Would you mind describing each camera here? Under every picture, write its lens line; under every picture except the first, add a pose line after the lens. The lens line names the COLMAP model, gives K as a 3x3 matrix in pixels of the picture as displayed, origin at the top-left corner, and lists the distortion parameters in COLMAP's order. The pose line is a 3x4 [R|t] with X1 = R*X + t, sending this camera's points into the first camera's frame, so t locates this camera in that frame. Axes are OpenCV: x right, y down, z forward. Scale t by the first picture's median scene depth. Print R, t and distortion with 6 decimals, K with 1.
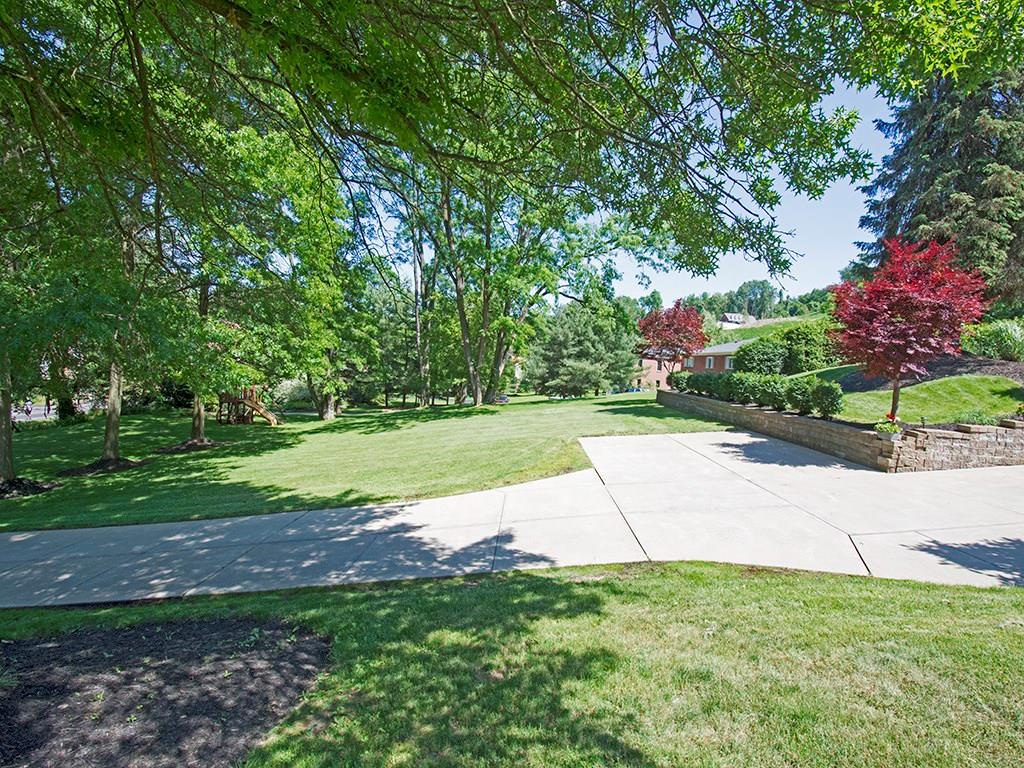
lens RADIAL K [[441.4, 0, 509.8], [0, 441.4, 386.8], [0, 0, 1]] dist [0.023076, -0.018745]
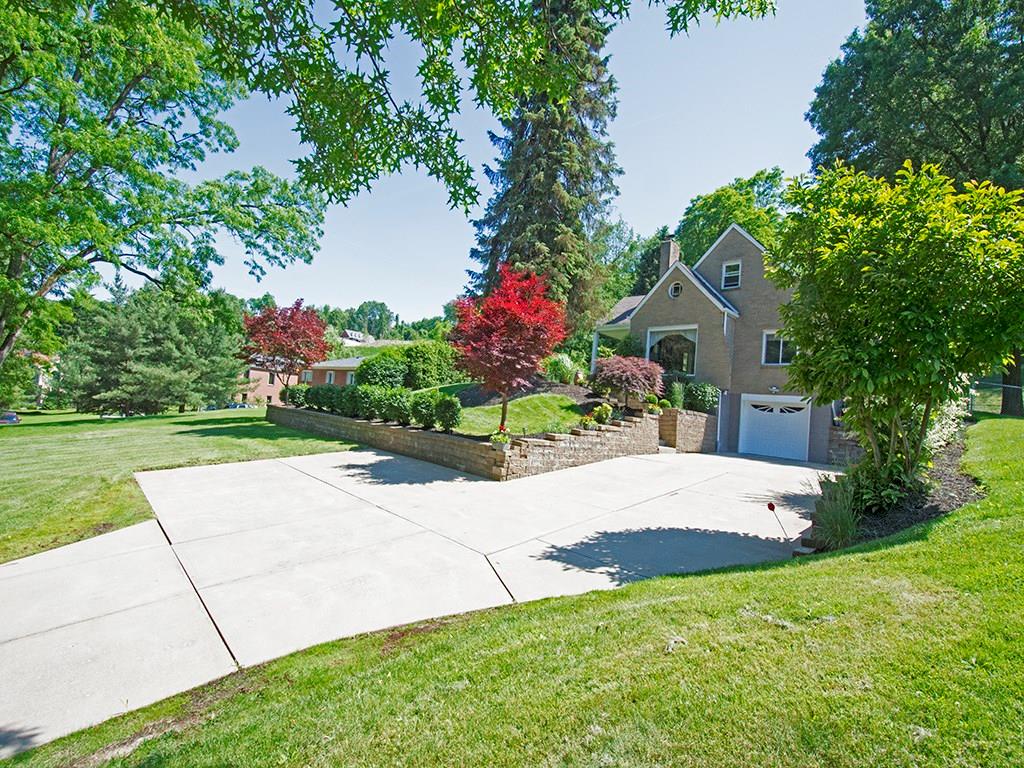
lens RADIAL K [[459.9, 0, 516.3], [0, 459.9, 399.8], [0, 0, 1]] dist [0.016623, -0.022852]
pose [[0.686124, 0.029213, 0.726898, 0.053151], [-0.017261, 0.999566, -0.023879, 0.016929], [-0.727280, 0.003837, 0.686331, 0.146054]]
